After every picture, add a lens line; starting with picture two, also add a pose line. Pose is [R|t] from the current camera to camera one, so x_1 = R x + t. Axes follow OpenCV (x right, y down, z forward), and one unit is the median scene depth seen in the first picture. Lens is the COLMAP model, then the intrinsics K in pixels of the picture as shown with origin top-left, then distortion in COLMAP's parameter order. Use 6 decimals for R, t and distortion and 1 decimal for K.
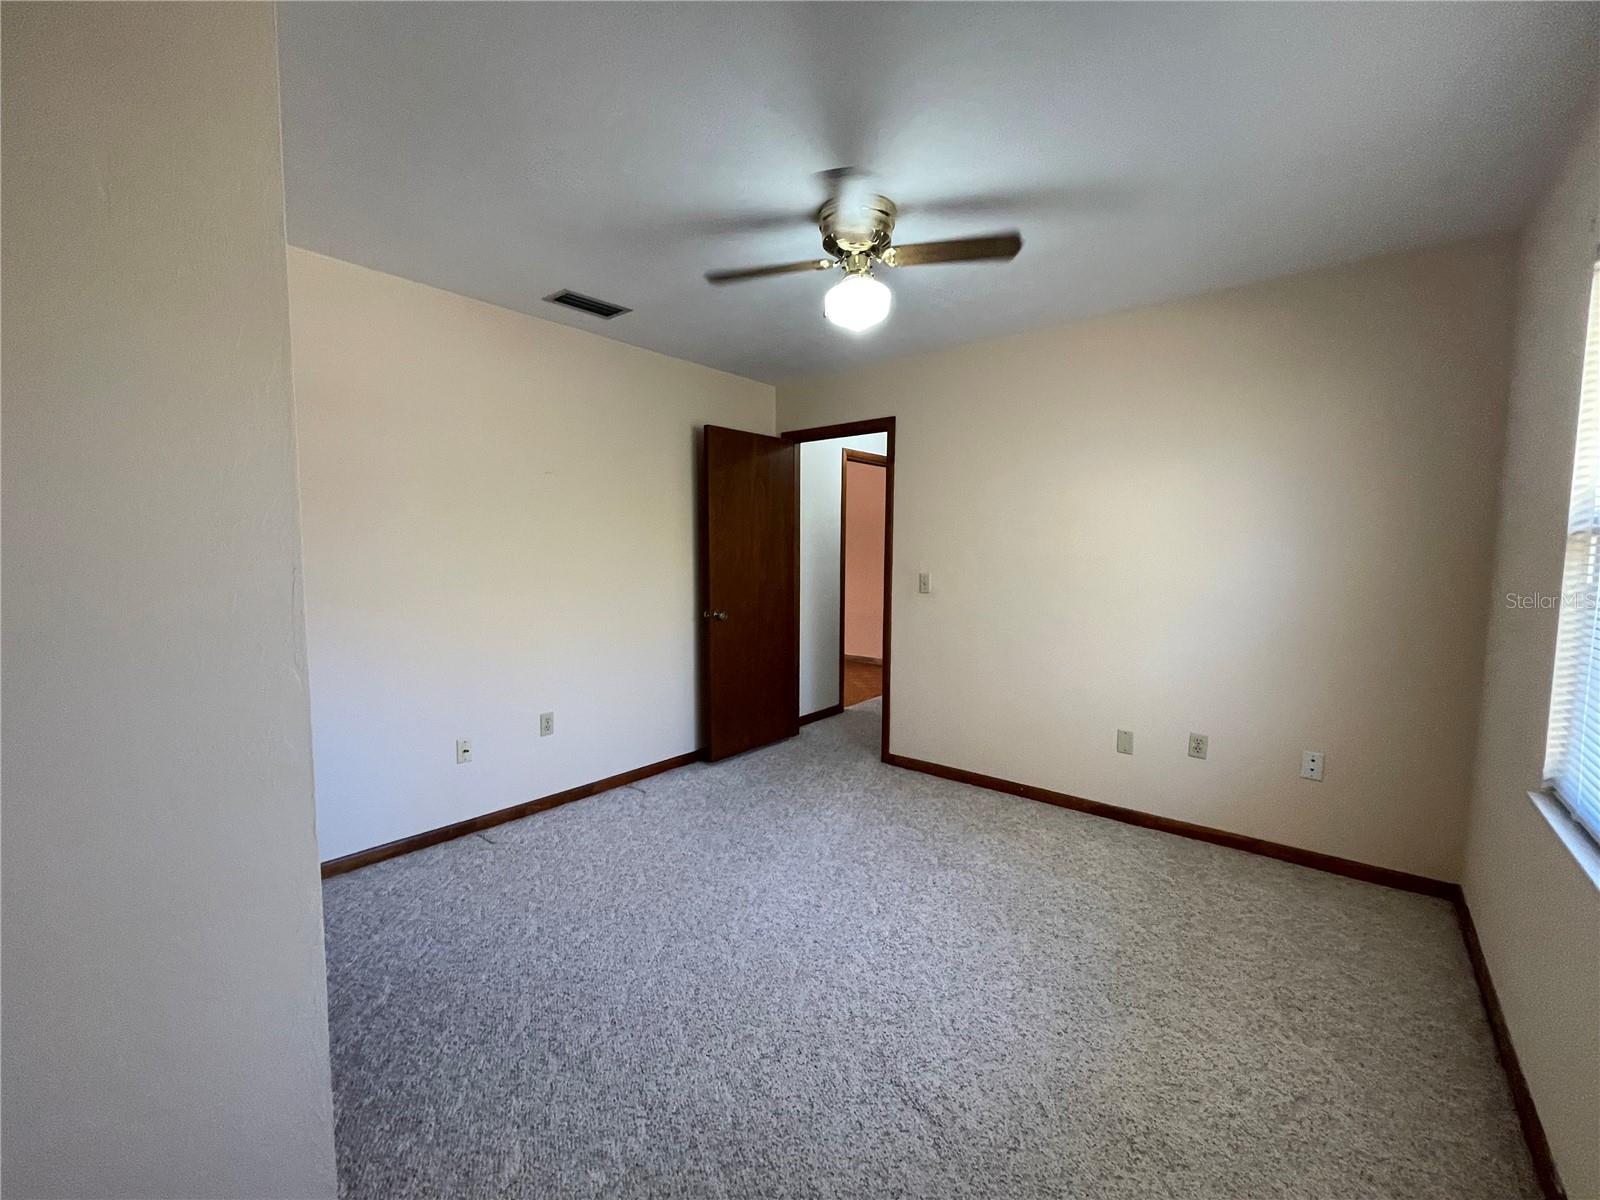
lens RADIAL K [[645.6, 0, 798.8], [0, 645.6, 597.8], [0, 0, 1]] dist [-0.001309, -0.000946]
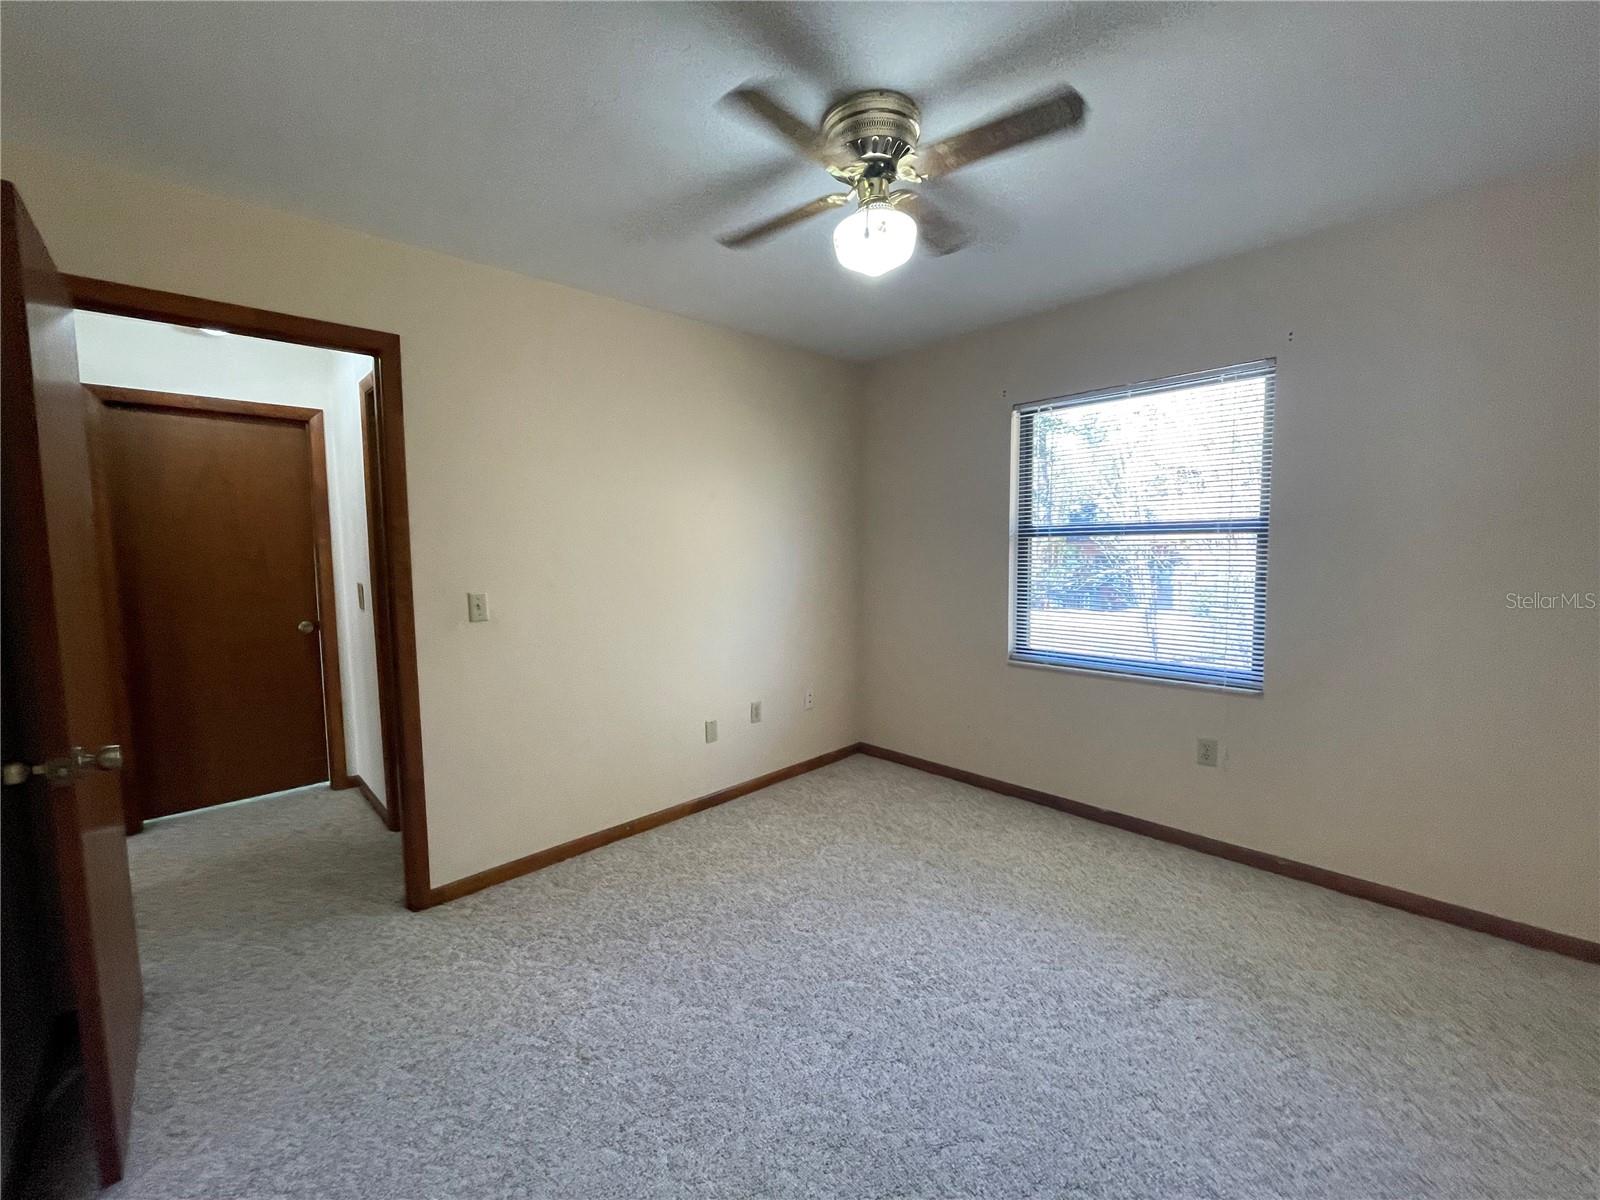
lens RADIAL K [[645.6, 0, 798.8], [0, 645.6, 597.8], [0, 0, 1]] dist [-0.001309, -0.000946]
pose [[0.128409, -0.090518, 0.987582, -0.535256], [0.095115, 0.992359, 0.078589, -0.067001], [-0.987150, 0.083843, 0.136038, 0.741178]]
